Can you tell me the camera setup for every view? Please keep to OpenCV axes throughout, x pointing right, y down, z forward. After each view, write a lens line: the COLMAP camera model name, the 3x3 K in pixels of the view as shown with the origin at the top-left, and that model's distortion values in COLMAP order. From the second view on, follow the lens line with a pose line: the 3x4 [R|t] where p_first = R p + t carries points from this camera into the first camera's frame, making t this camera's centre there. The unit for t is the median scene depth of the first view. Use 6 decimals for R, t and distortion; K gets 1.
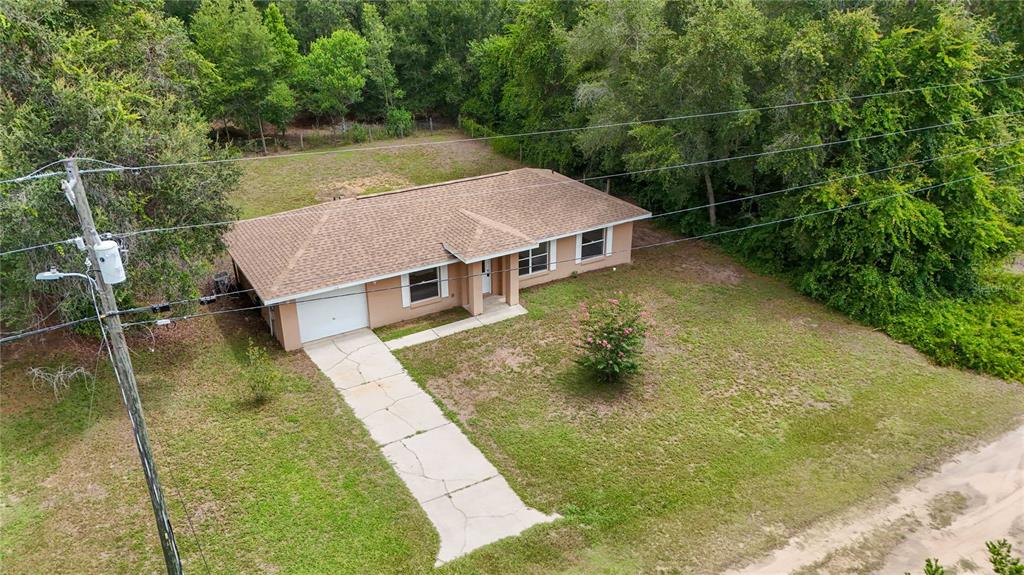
lens RADIAL K [[756.4, 0, 512.0], [0, 756.4, 287.5], [0, 0, 1]] dist [0.090027, -0.104545]
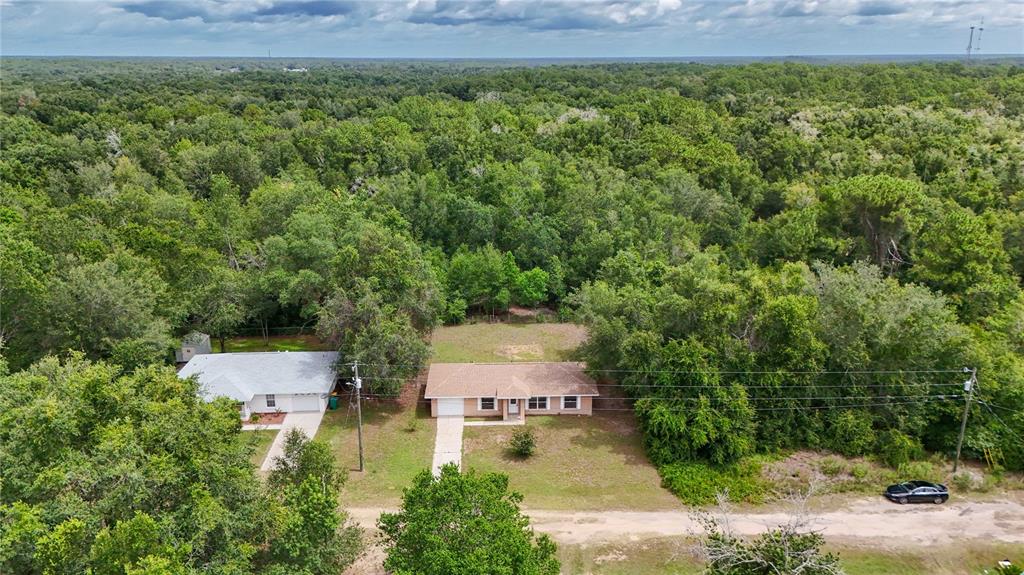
lens RADIAL K [[756.4, 0, 512.0], [0, 756.4, 287.5], [0, 0, 1]] dist [0.090027, -0.104545]
pose [[0.873265, 0.148233, -0.464150, 1.064648], [-0.209345, 0.974339, -0.082697, -0.187532], [0.439981, 0.169384, 0.881888, -1.251169]]
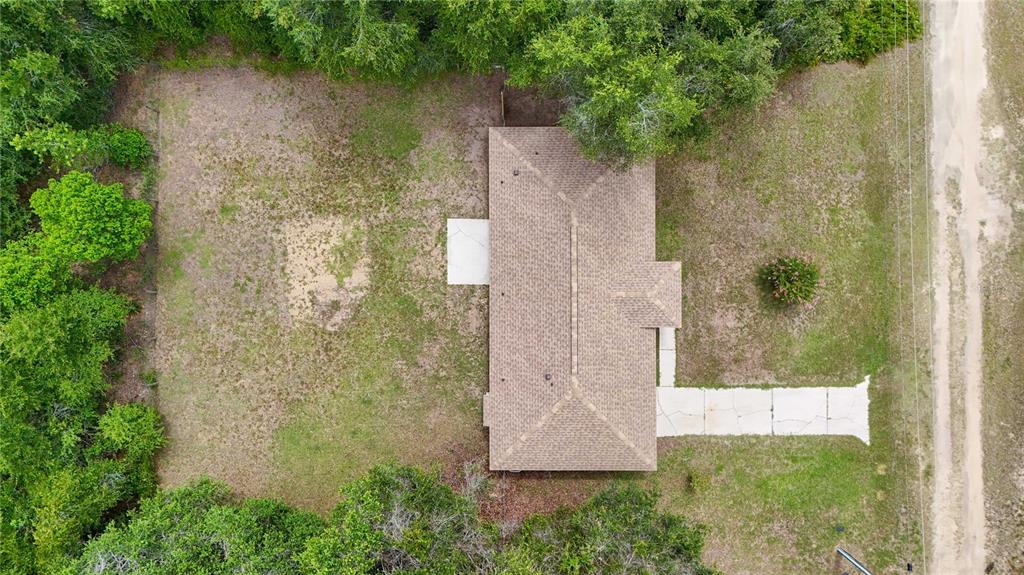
lens RADIAL K [[790.6, 0, 512.0], [0, 790.6, 287.5], [0, 0, 1]] dist [0.040703, -0.002817]
pose [[0.510173, -0.860055, 0.005451, -0.151107], [0.370534, 0.225507, 0.901028, -1.330564], [-0.776162, -0.457660, 0.433727, 0.622691]]
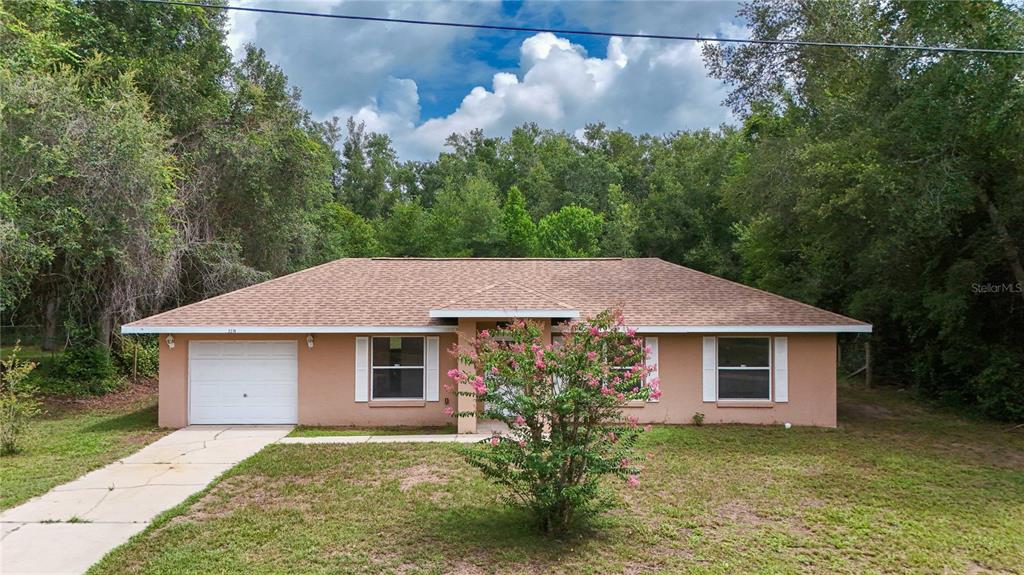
lens RADIAL K [[758.8, 0, 510.3], [0, 758.8, 282.7], [0, 0, 1]] dist [0.037758, -0.002779]
pose [[0.858259, 0.003770, -0.513202, 0.270988], [-0.222838, 0.903530, -0.366028, 0.133814], [0.462314, 0.428508, 0.776303, 0.538377]]
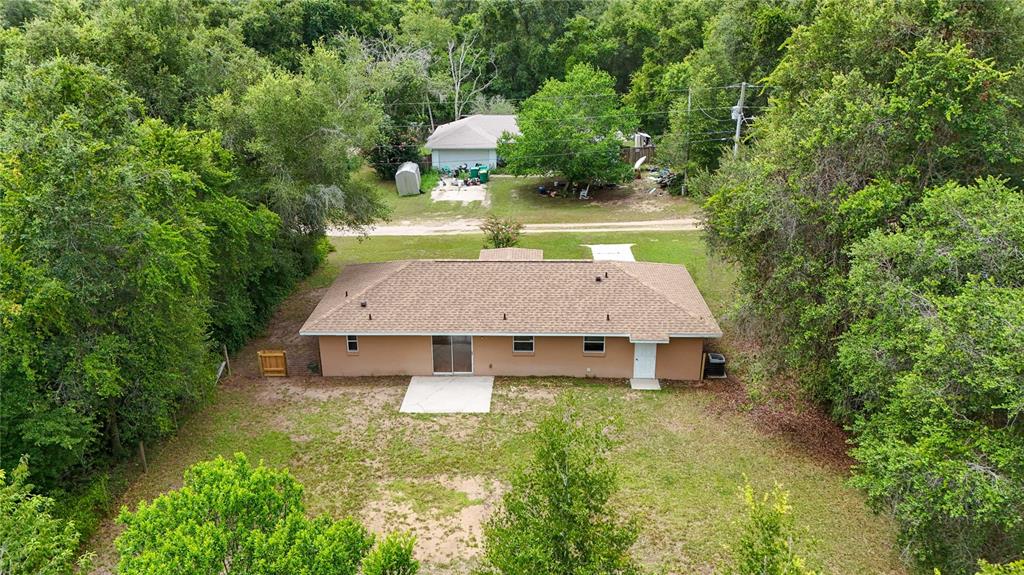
lens RADIAL K [[756.4, 0, 512.0], [0, 756.4, 287.5], [0, 0, 1]] dist [0.090027, -0.104545]
pose [[-0.844388, -0.180668, 0.504350, -0.689246], [0.237357, 0.717817, 0.654523, -0.863204], [-0.480282, 0.672382, -0.563233, 1.753905]]
